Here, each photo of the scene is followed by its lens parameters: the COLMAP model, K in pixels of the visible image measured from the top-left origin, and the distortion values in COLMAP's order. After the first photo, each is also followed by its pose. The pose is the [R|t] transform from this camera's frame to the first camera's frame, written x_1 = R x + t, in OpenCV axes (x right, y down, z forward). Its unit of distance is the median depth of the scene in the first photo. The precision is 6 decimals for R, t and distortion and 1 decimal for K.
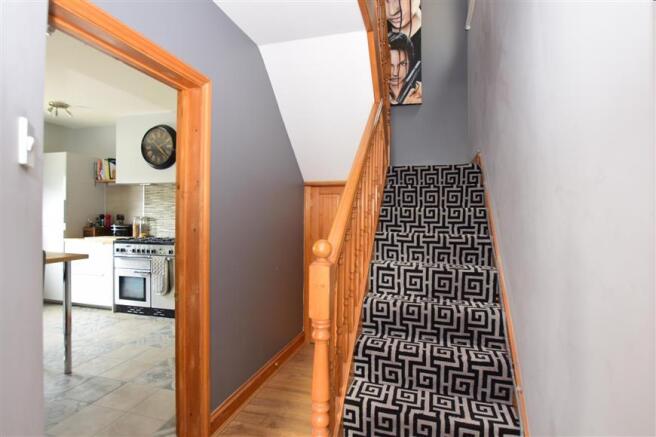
lens RADIAL K [[349.8, 0, 329.3], [0, 349.8, 220.1], [0, 0, 1]] dist [-0.038559, -0.000649]
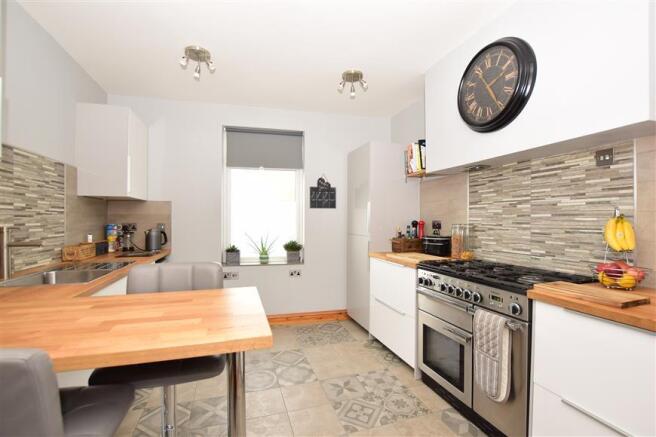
lens RADIAL K [[301.0, 0, 325.2], [0, 301.0, 220.5], [0, 0, 1]] dist [-0.014880, 0.000421]
pose [[0.536141, -0.006918, -0.844100, -0.257133], [0.003304, 0.999976, -0.006097, -0.015402], [0.844122, 0.000480, 0.536151, 0.570382]]
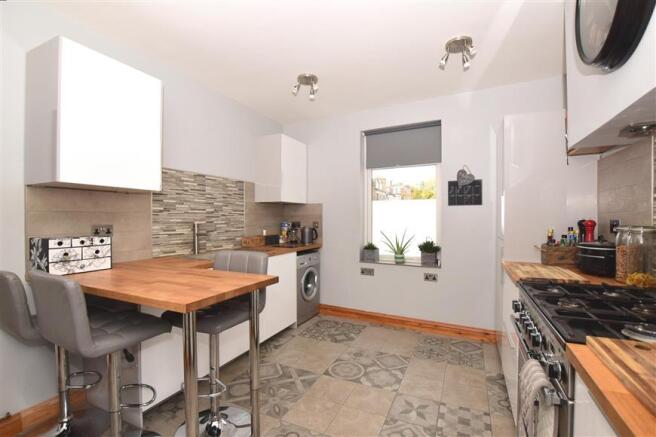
lens RADIAL K [[301.0, 0, 316.5], [0, 301.0, 221.6], [0, 0, 1]] dist [-0.014880, 0.000421]
pose [[-0.182991, 0.000462, -0.983114, -0.204936], [-0.001122, 0.999999, 0.000679, -0.015807], [0.983114, 0.001227, -0.182990, 0.808587]]
